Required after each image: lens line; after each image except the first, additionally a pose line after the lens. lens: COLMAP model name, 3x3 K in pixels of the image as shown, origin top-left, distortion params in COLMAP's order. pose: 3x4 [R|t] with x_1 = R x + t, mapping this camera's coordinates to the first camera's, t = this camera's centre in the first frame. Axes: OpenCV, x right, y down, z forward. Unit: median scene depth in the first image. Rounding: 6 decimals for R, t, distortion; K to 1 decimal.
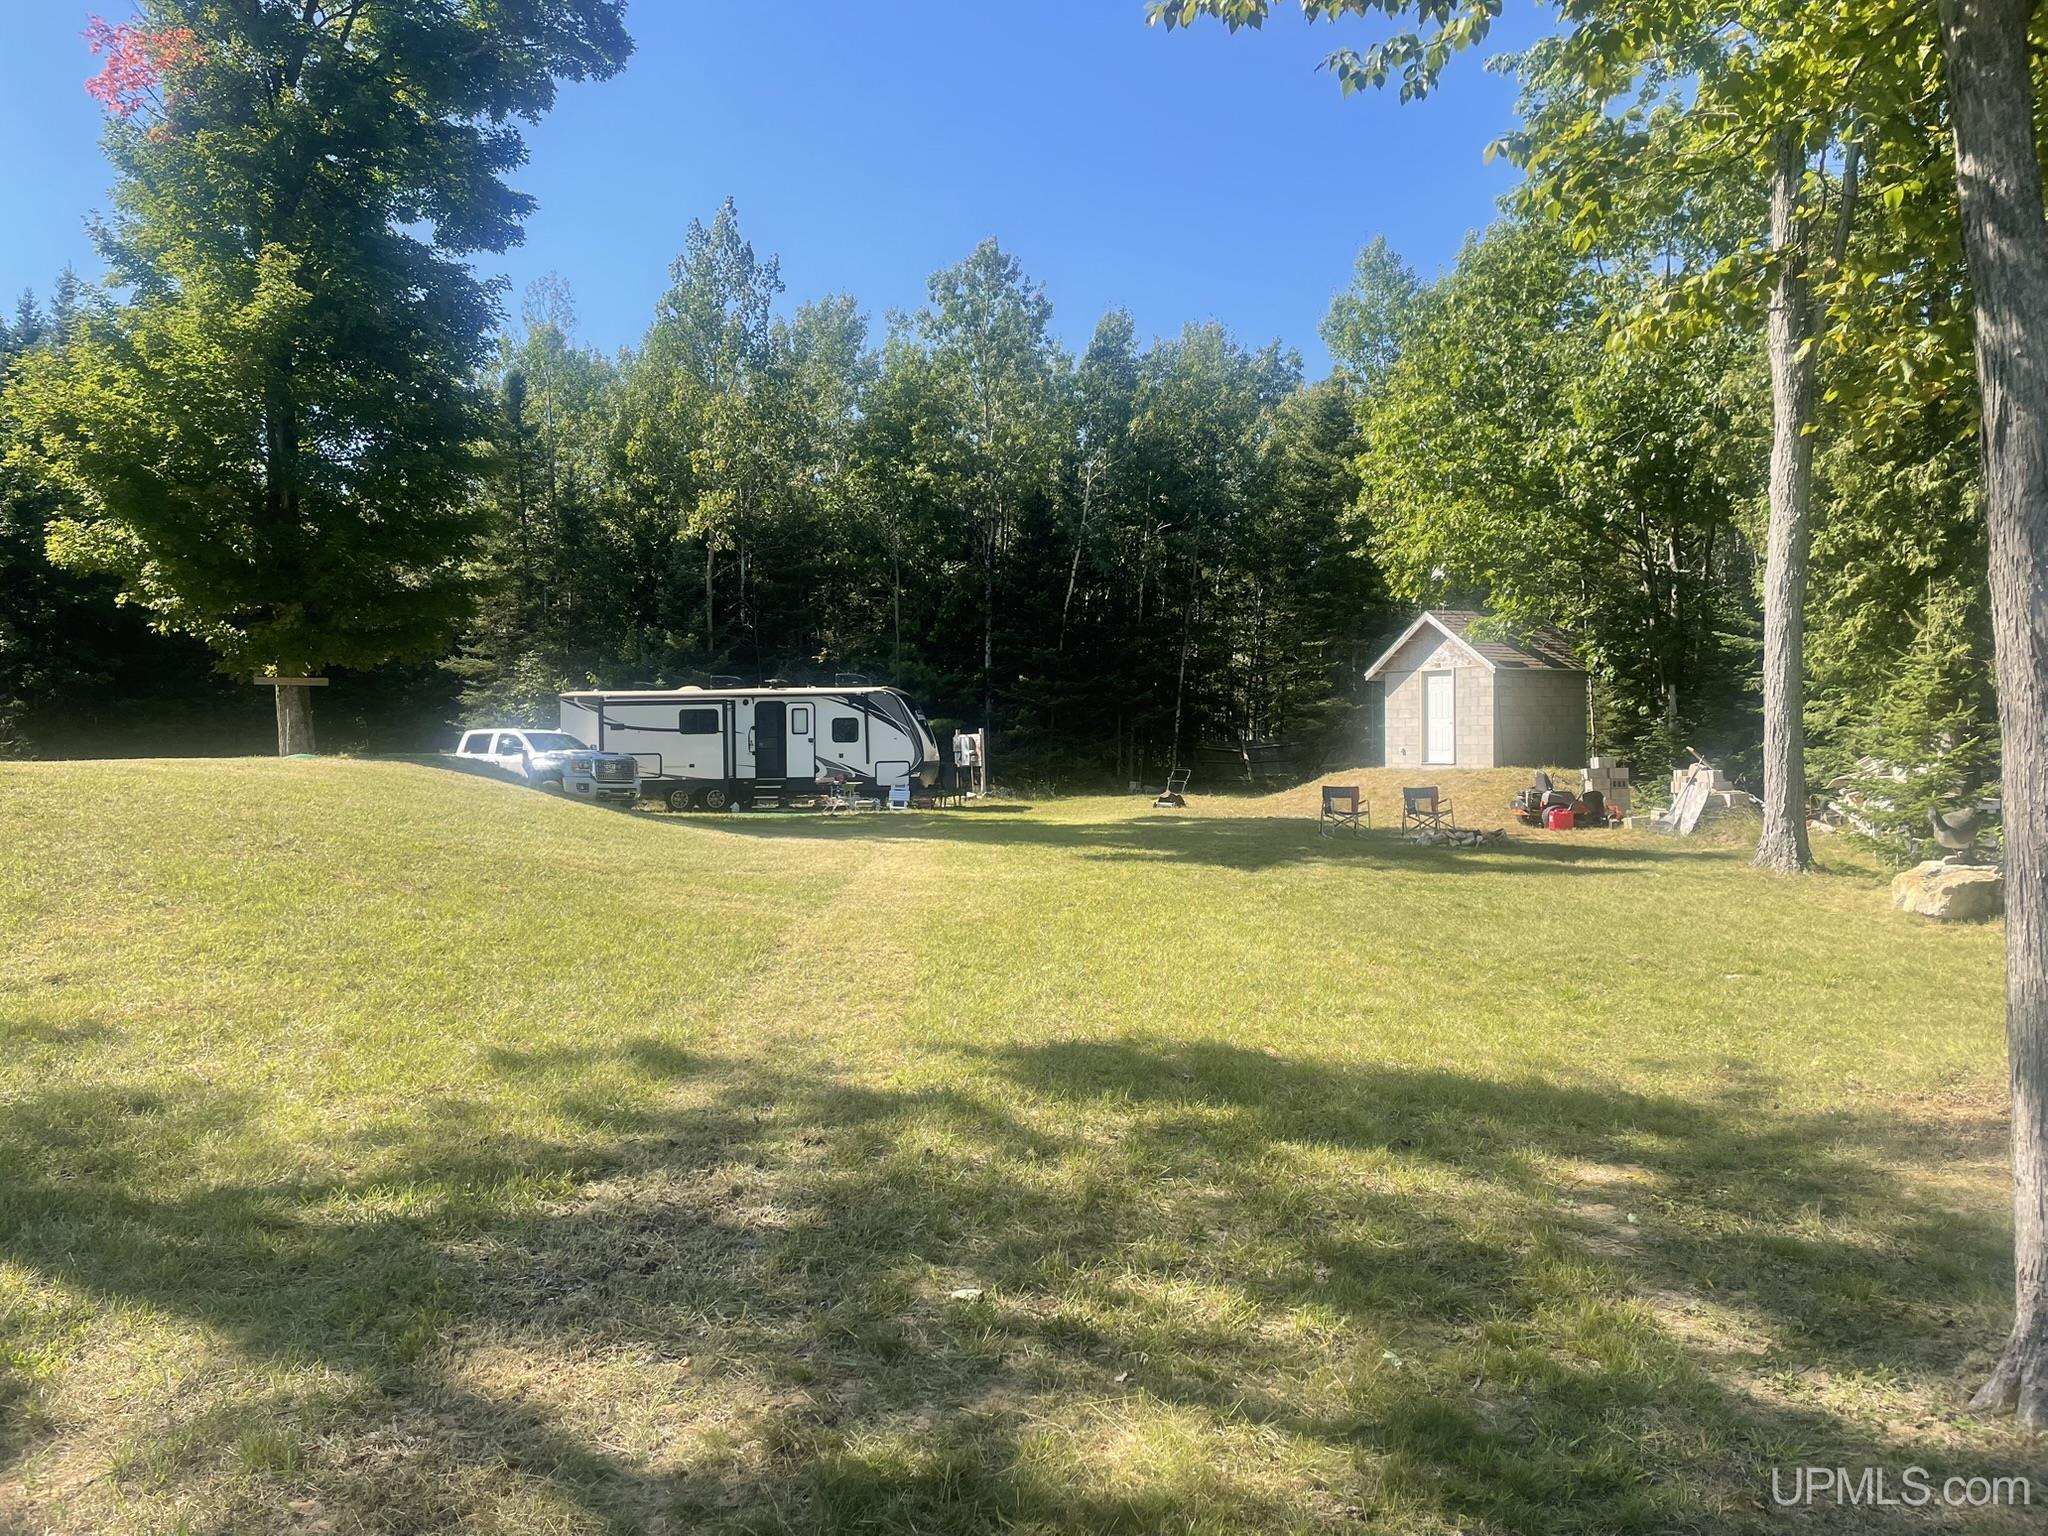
lens RADIAL K [[1581.9, 0, 1029.0], [0, 1581.9, 724.2], [0, 0, 1]] dist [0.105642, -0.129438]
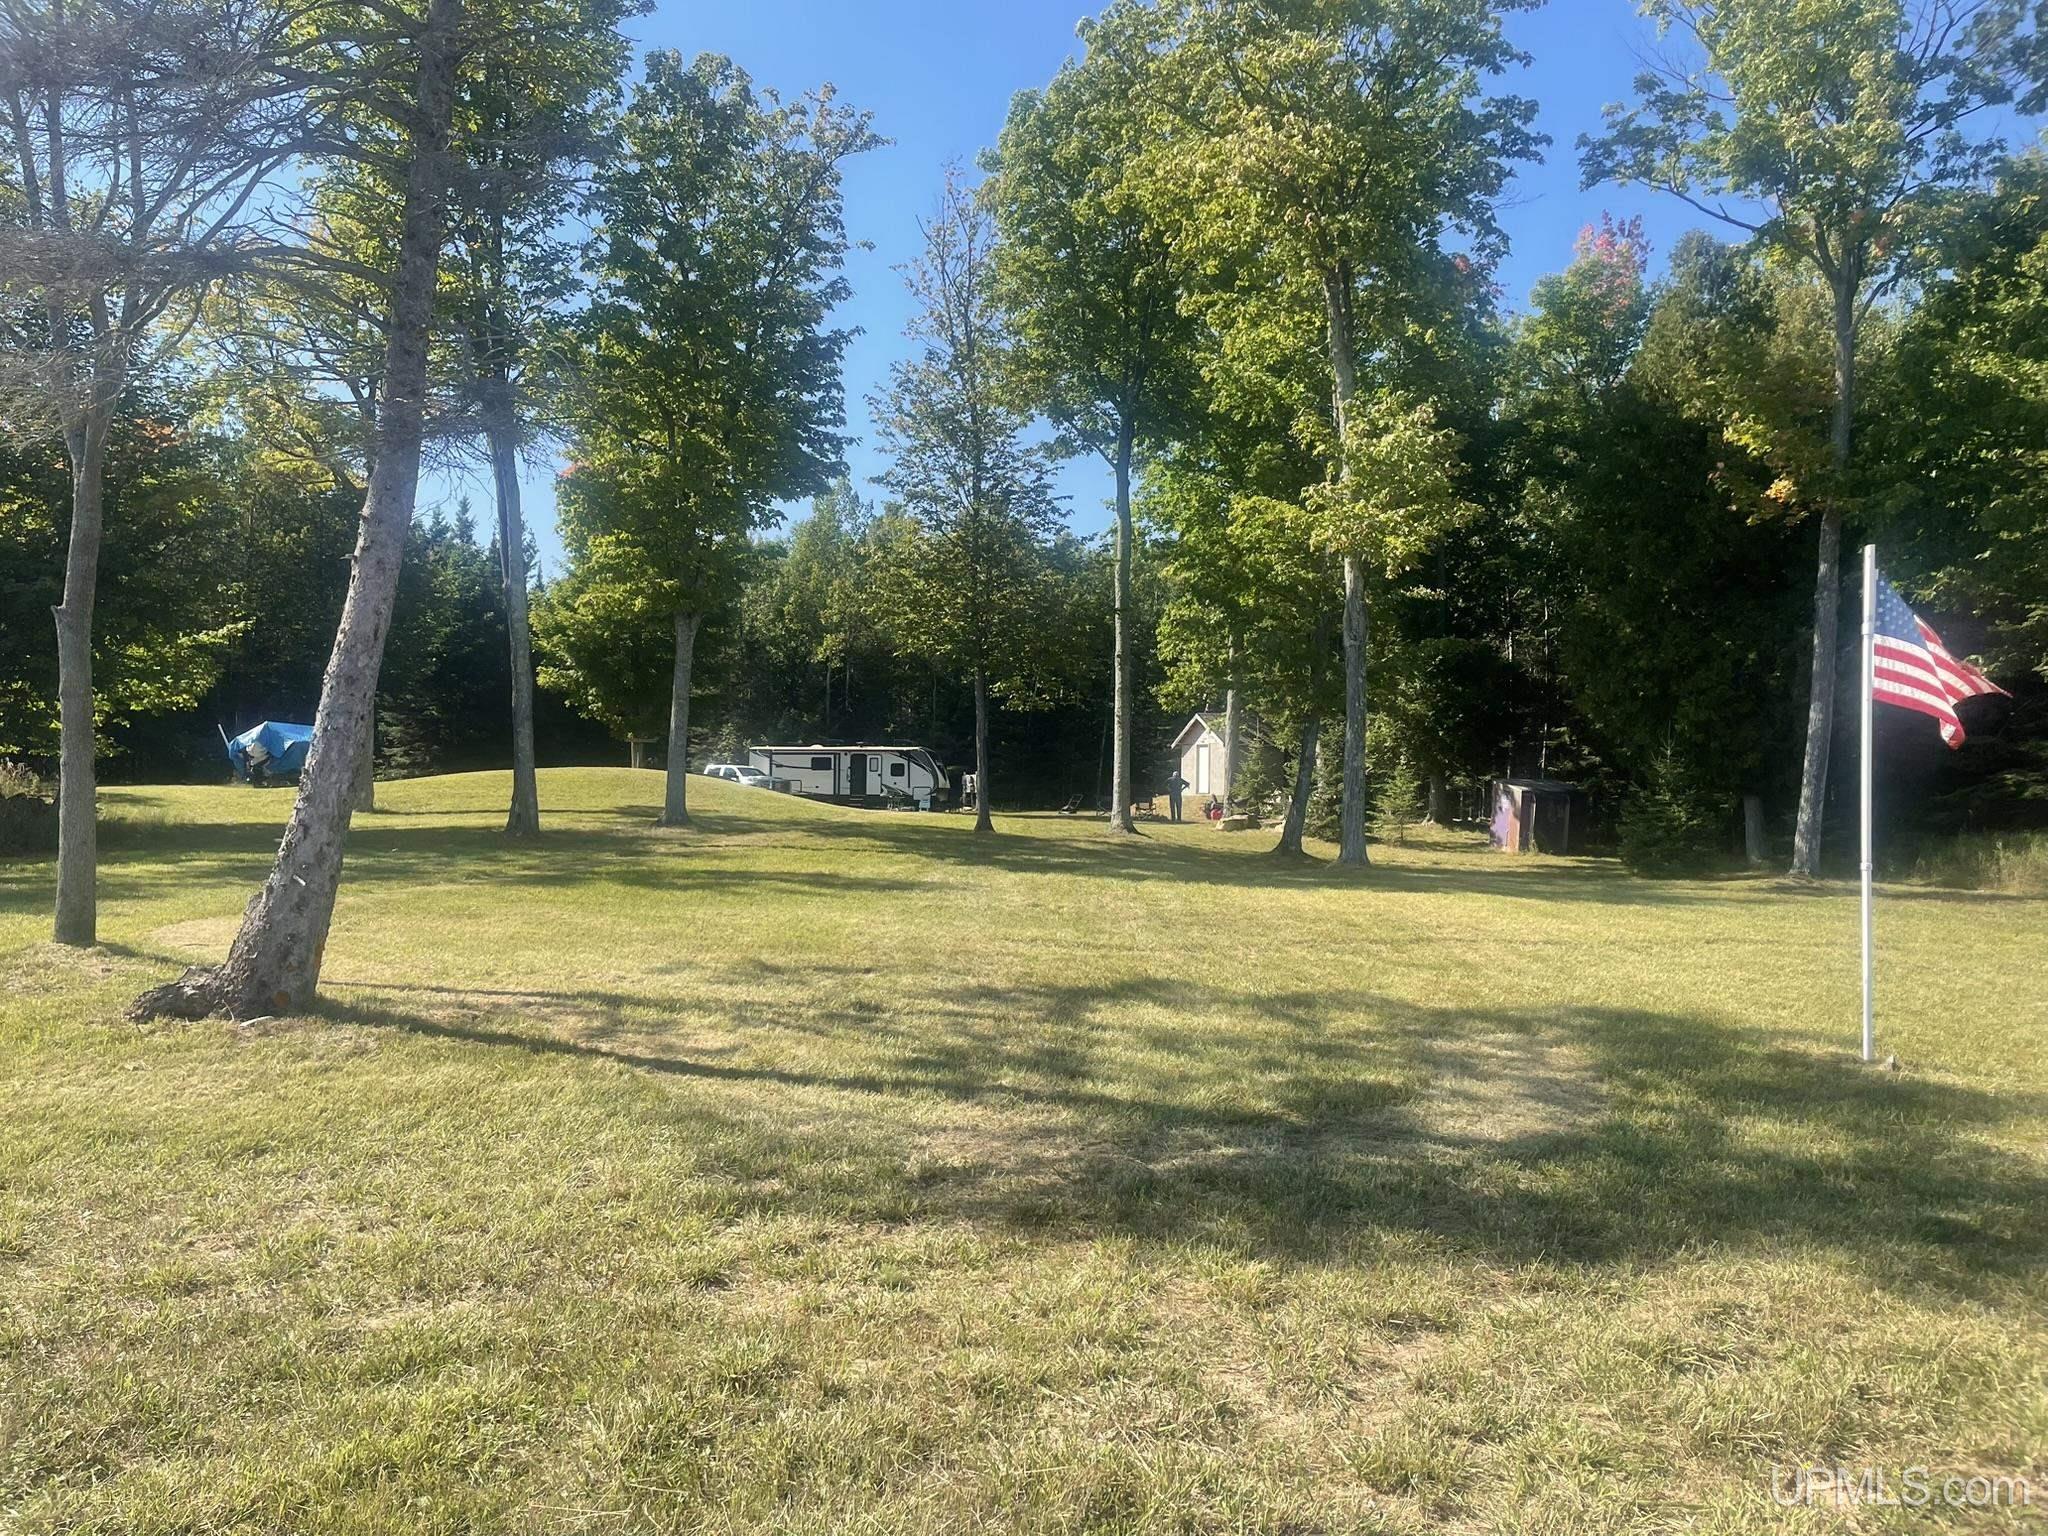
lens RADIAL K [[1581.9, 0, 1029.0], [0, 1581.9, 724.2], [0, 0, 1]] dist [0.105642, -0.129438]
pose [[0.997290, 0.018139, -0.071306, 0.170764], [-0.020790, 0.999114, -0.036602, 0.015108], [0.070579, 0.037985, 0.996783, -0.854842]]
